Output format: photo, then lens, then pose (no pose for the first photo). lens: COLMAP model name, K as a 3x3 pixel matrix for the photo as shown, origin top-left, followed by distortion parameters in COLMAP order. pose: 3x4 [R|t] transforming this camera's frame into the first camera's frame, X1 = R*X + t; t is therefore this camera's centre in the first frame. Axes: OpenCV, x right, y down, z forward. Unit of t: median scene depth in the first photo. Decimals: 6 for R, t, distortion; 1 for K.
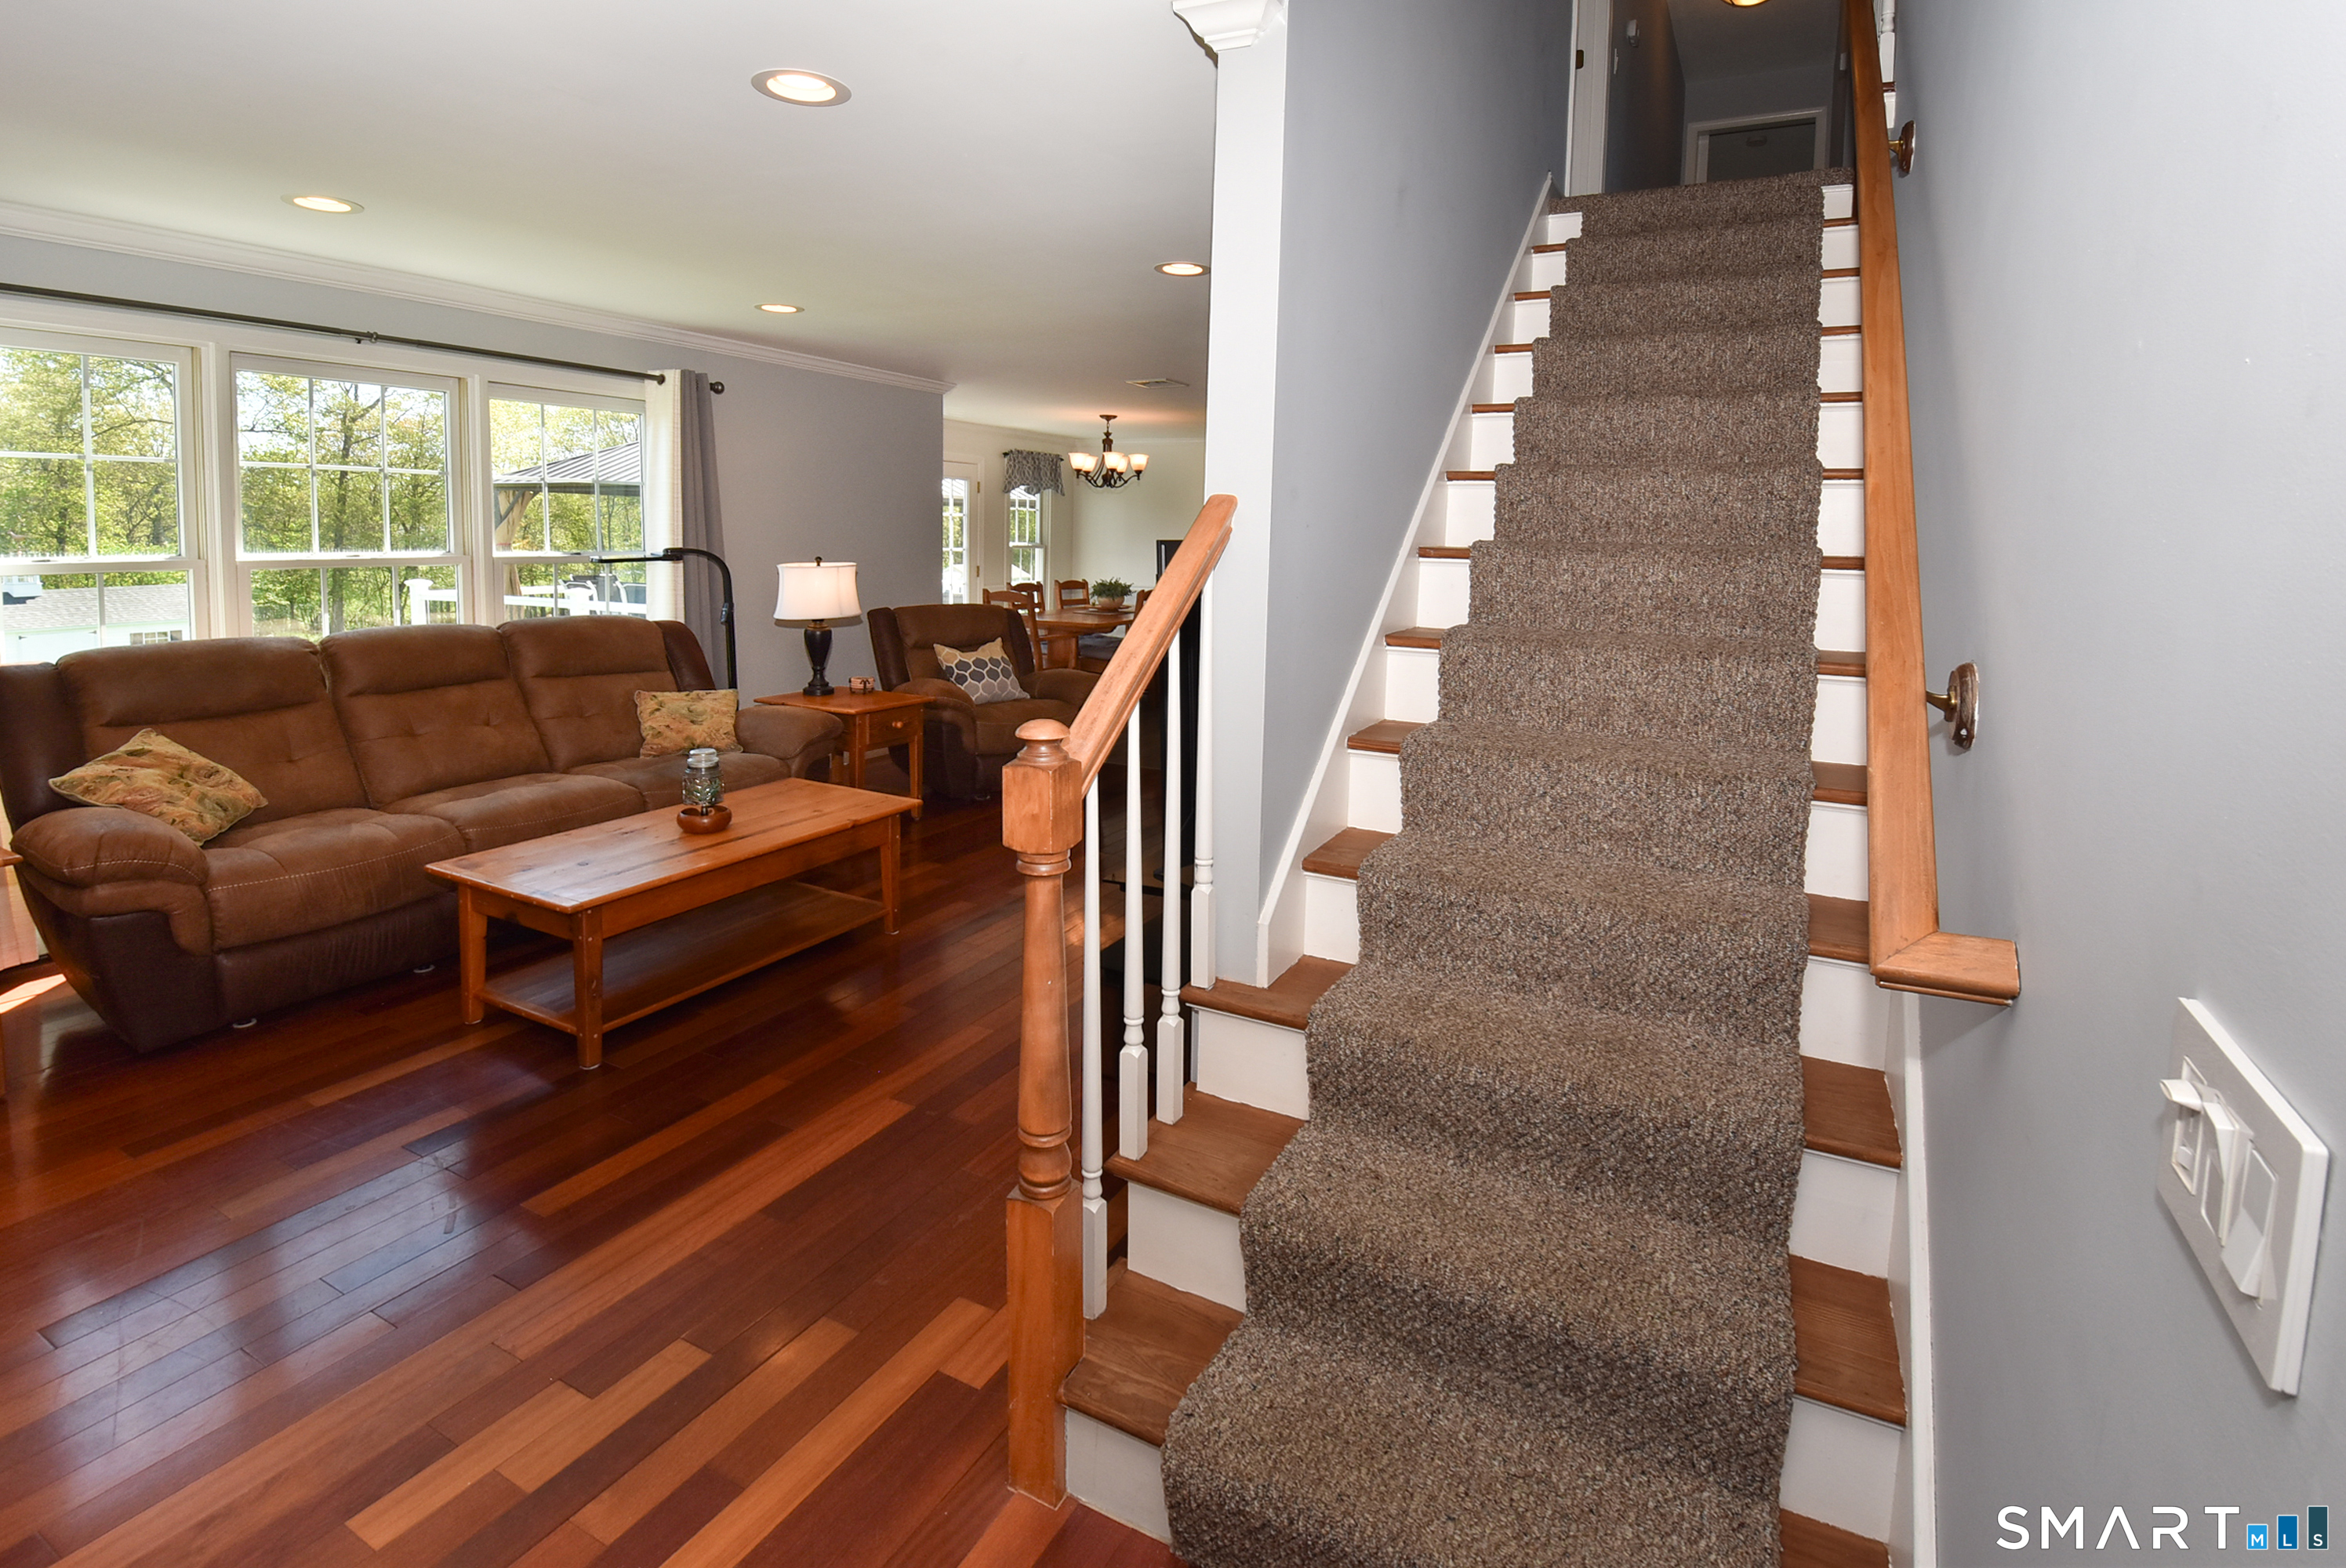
lens RADIAL K [[1093.4, 0, 1233.8], [0, 1093.4, 780.9], [0, 0, 1]] dist [0.000759, -0.009805]
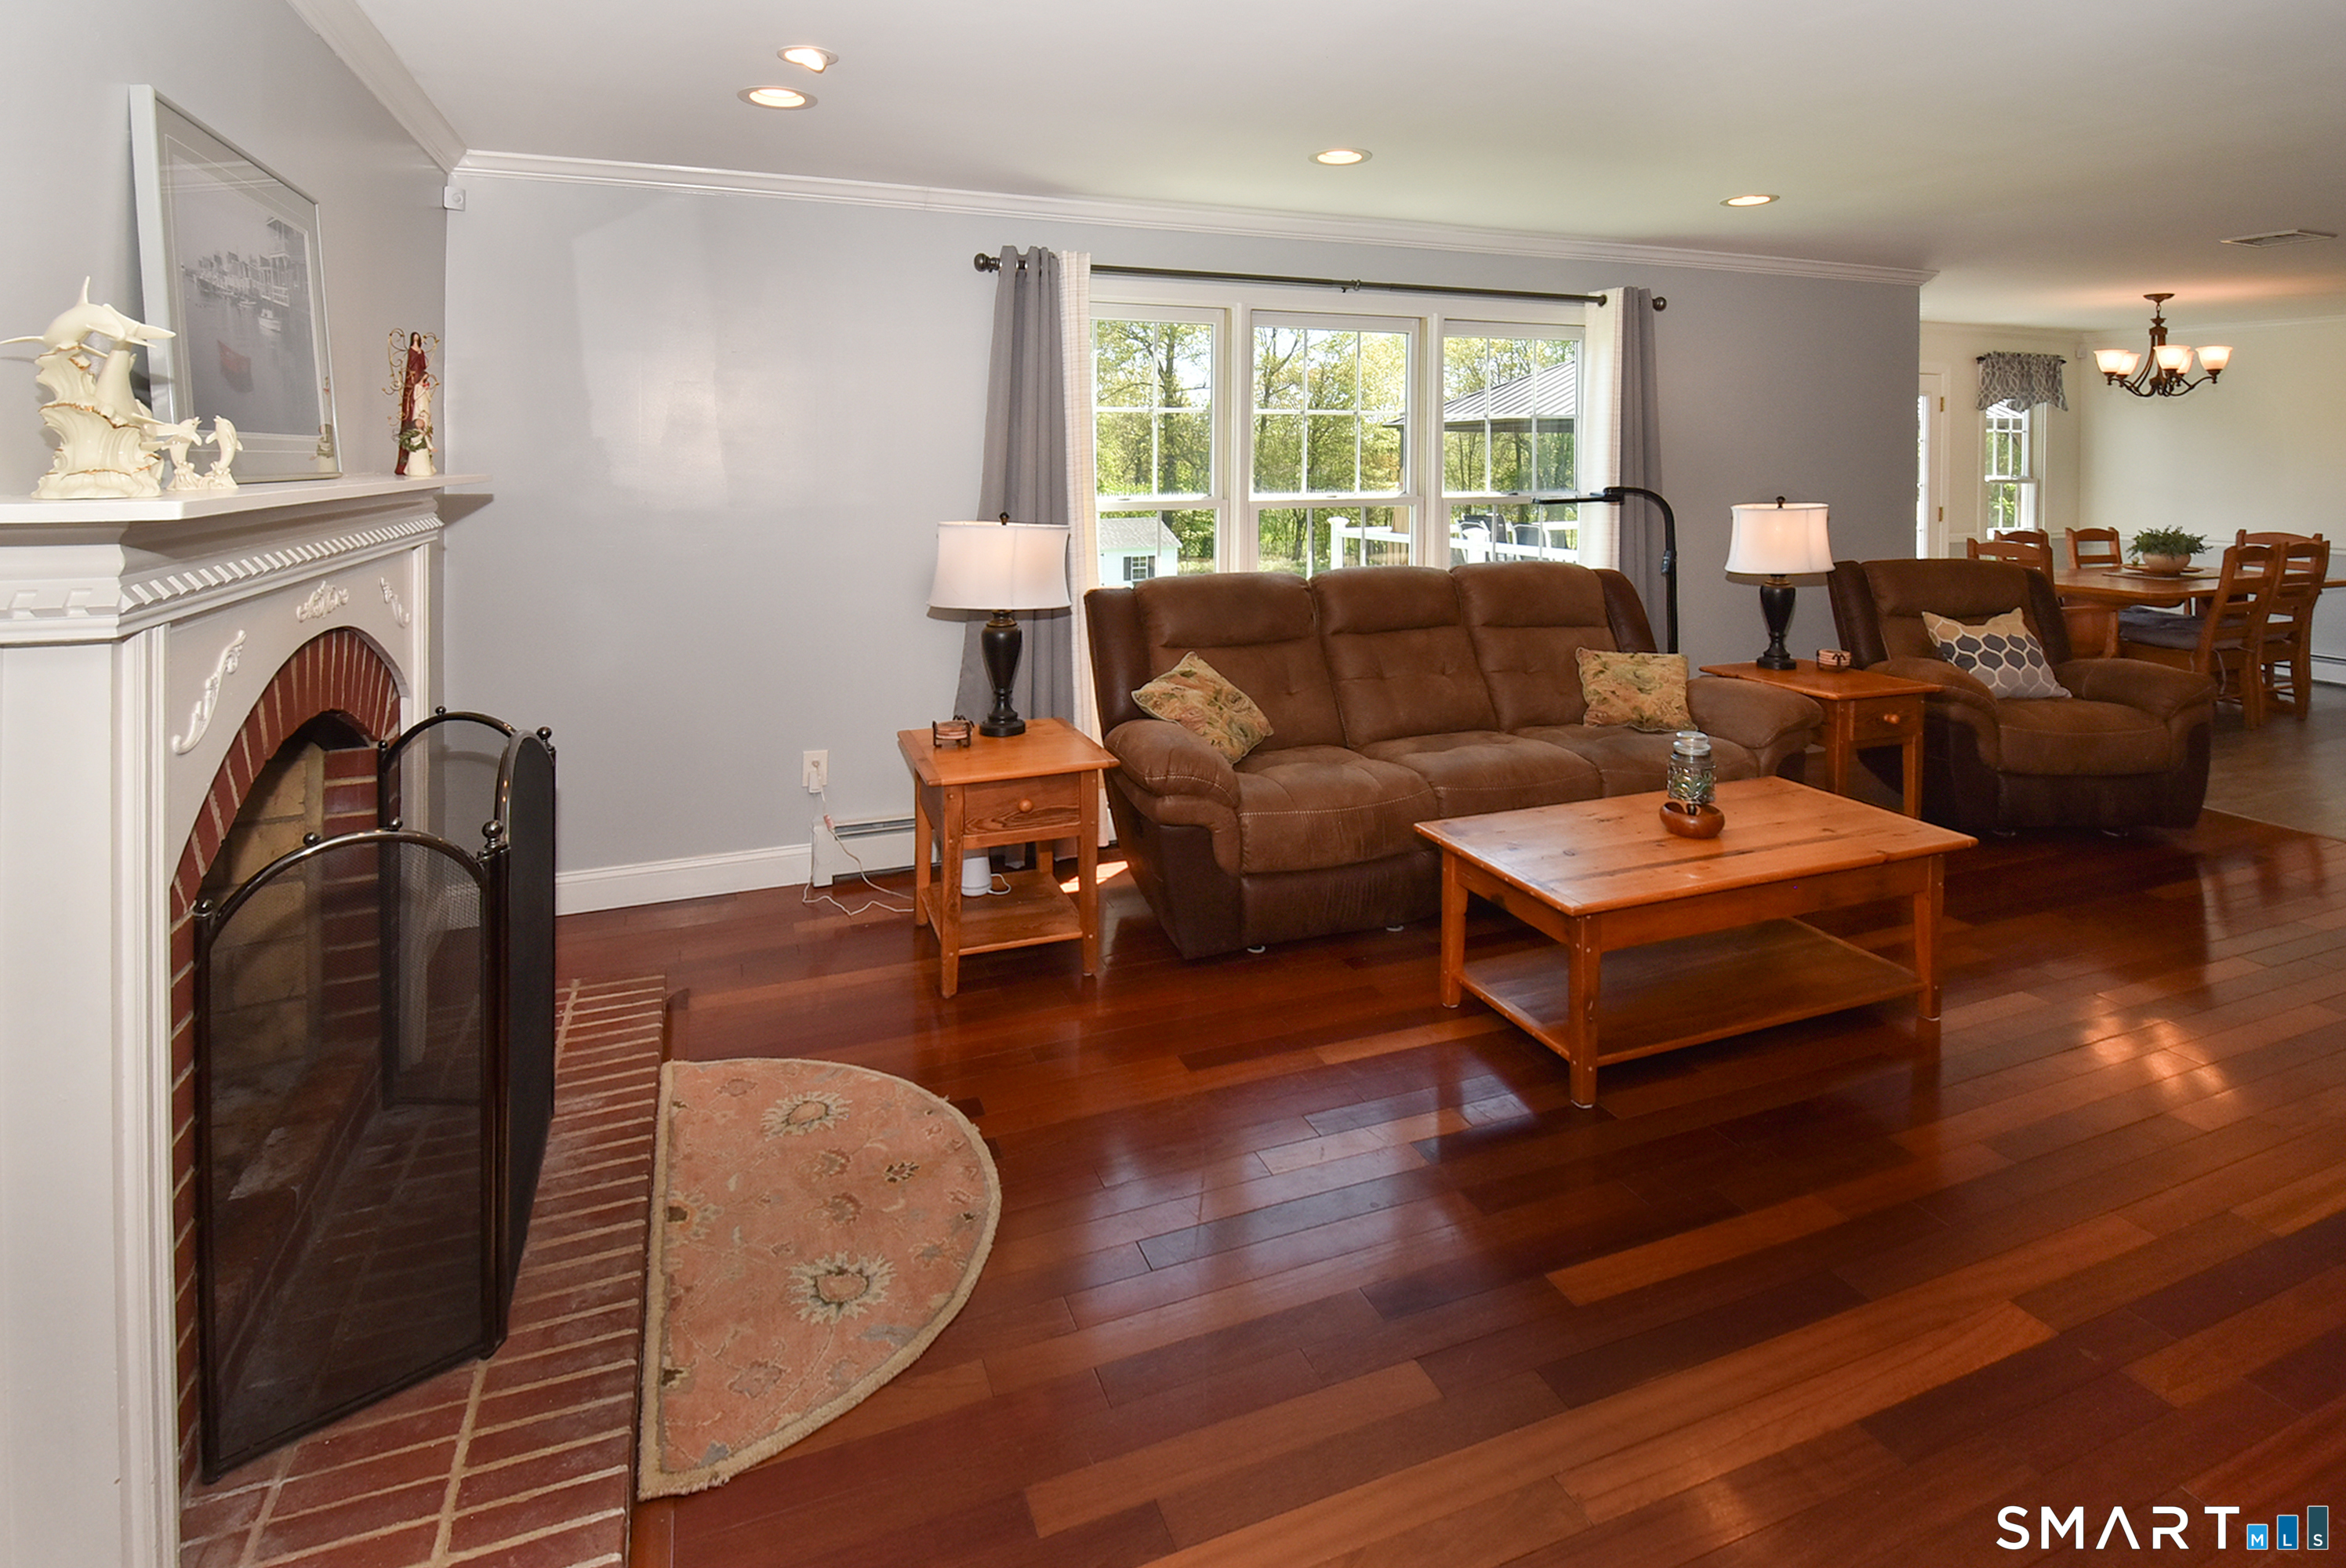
lens RADIAL K [[1166.7, 0, 1173.0], [0, 1166.7, 784.0], [0, 0, 1]] dist [0.004393, -0.011196]
pose [[0.744684, 0.158630, -0.648292, -0.135340], [-0.131047, 0.987189, 0.091022, -0.013458], [0.654425, 0.017174, 0.755932, 0.045973]]
